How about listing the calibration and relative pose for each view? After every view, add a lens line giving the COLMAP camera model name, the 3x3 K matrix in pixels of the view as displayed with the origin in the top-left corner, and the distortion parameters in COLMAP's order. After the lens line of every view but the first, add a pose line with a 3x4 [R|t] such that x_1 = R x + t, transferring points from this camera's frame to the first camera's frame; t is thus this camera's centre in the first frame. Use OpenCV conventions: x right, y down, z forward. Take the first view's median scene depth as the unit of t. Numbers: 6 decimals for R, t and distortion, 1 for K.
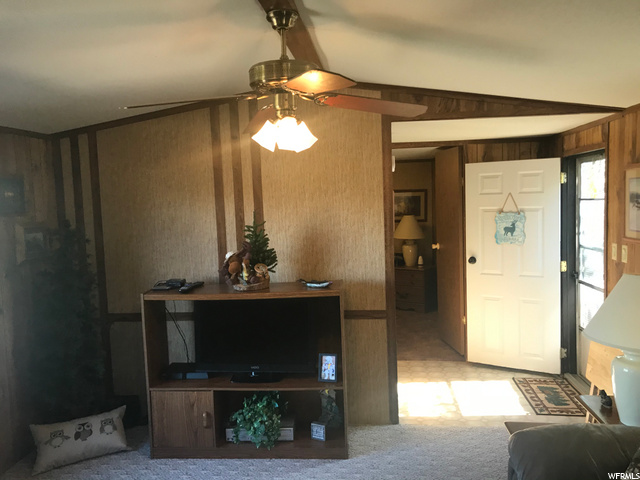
lens RADIAL K [[529.5, 0, 318.1], [0, 529.5, 242.1], [0, 0, 1]] dist [0.015186, 0.009012]
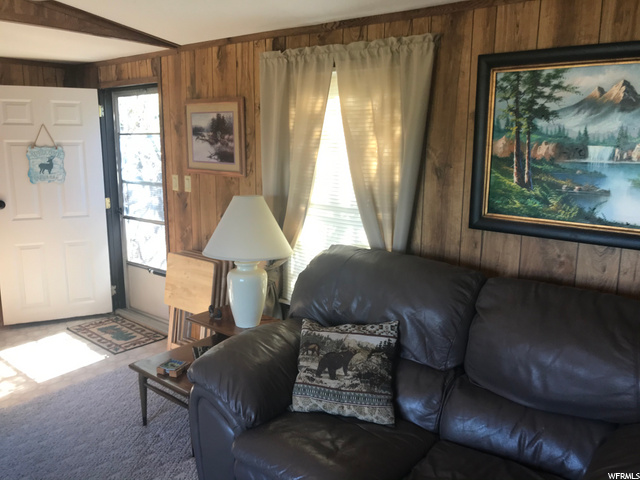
lens RADIAL K [[529.5, 0, 318.5], [0, 529.5, 234.9], [0, 0, 1]] dist [0.015186, 0.009012]
pose [[0.551069, -0.118710, 0.825973, -0.143166], [0.049143, 0.992728, 0.109890, 0.015457], [-0.833012, -0.019966, 0.552895, 0.135865]]
